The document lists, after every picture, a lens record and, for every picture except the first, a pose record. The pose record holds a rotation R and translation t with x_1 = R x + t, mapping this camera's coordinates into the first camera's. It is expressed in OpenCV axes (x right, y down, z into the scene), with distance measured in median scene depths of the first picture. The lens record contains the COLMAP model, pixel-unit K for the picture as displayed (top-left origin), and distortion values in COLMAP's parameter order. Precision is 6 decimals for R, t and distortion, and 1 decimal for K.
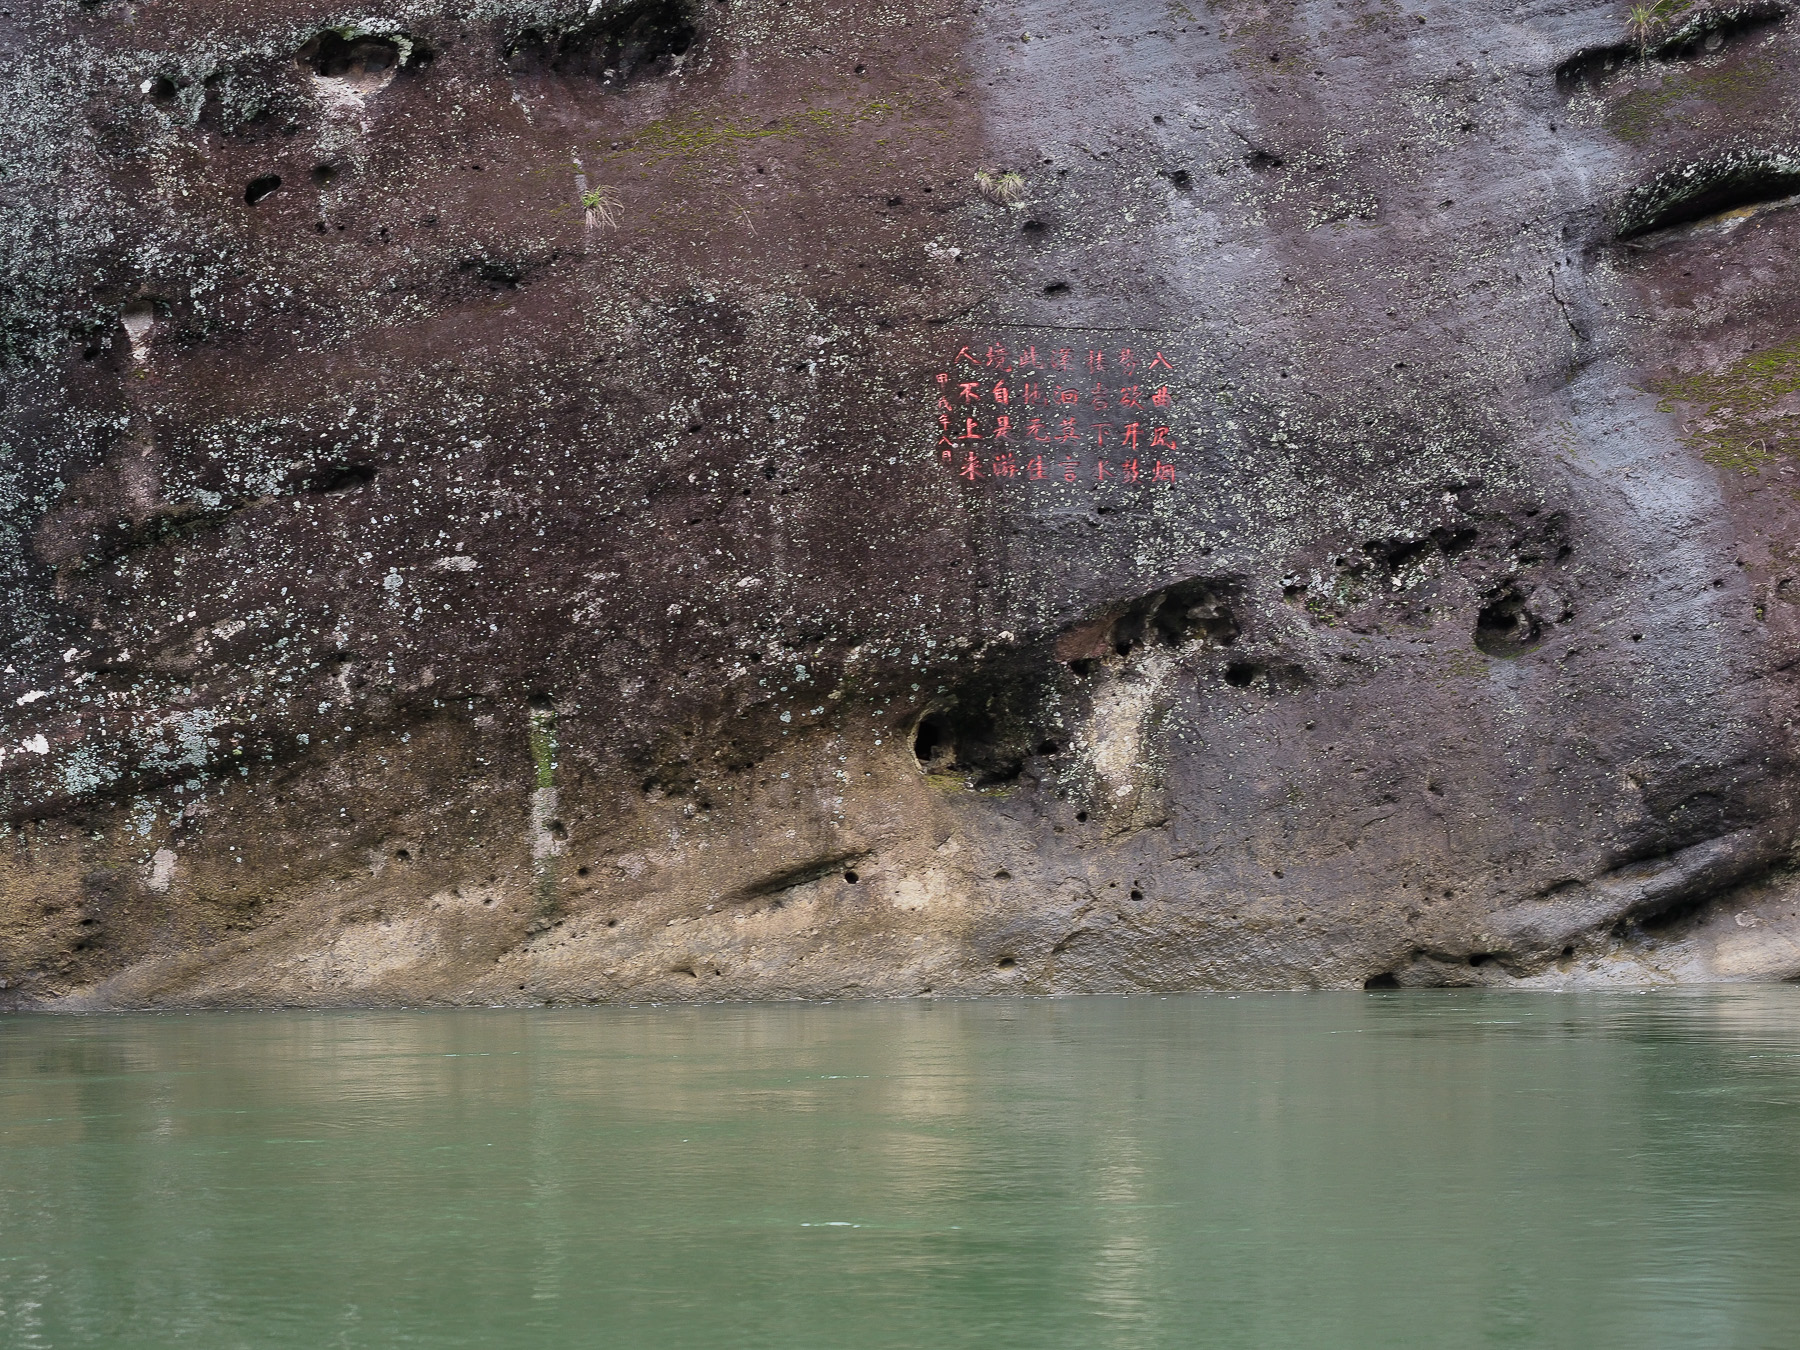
lens RADIAL K [[4172.7, 0, 900.2], [0, 4172.7, 677.3], [0, 0, 1]] dist [-0.020830, 0.000000]
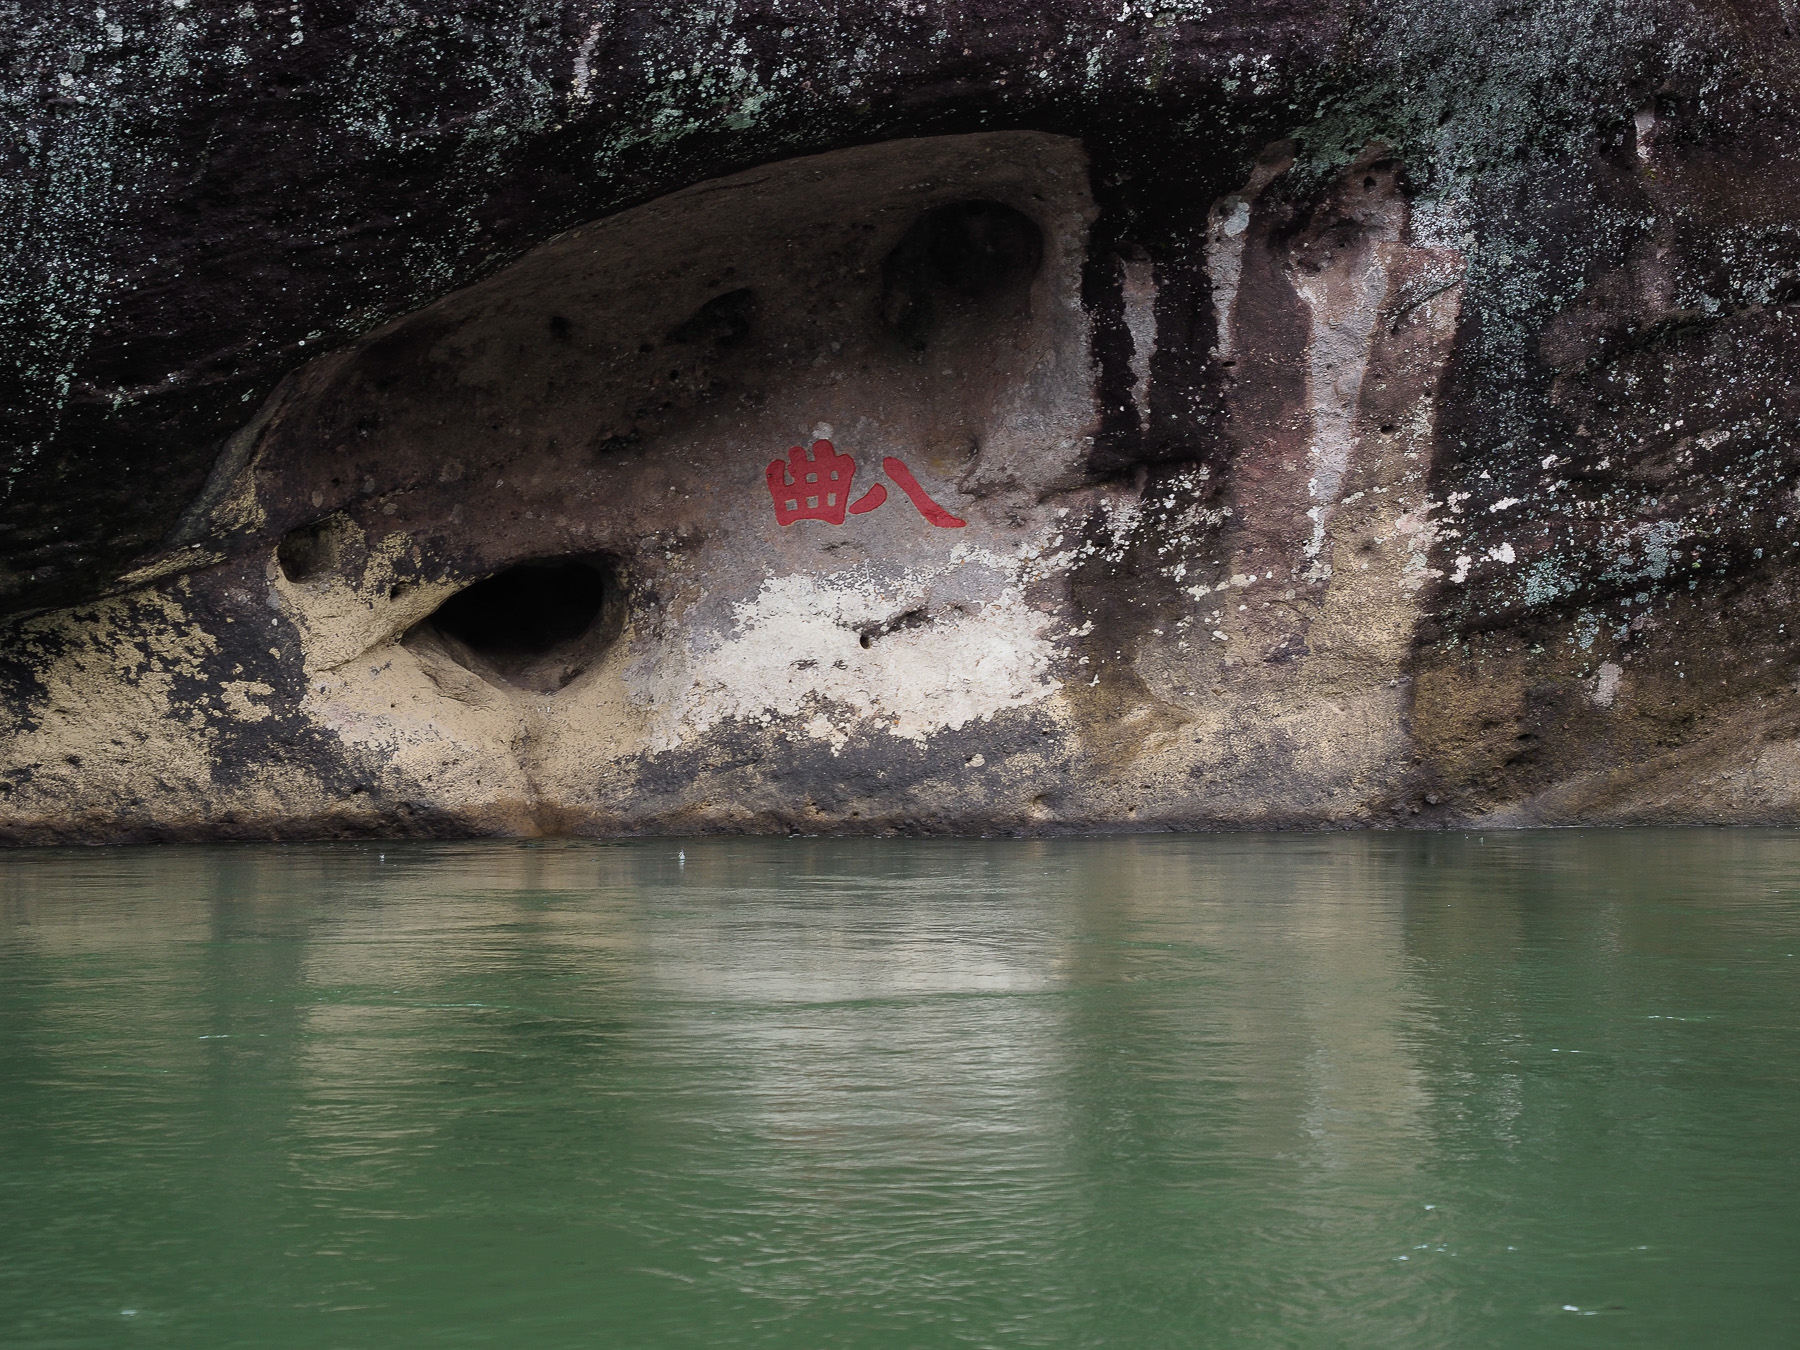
lens RADIAL K [[3710.7, 0, 899.9], [0, 3710.7, 672.8], [0, 0, 1]] dist [-0.014886, 0.000000]
pose [[0.974804, 0.013361, 0.222660, -0.539052], [-0.021903, 0.999114, 0.035940, 0.016035], [-0.221983, -0.039912, 0.974233, 0.192087]]
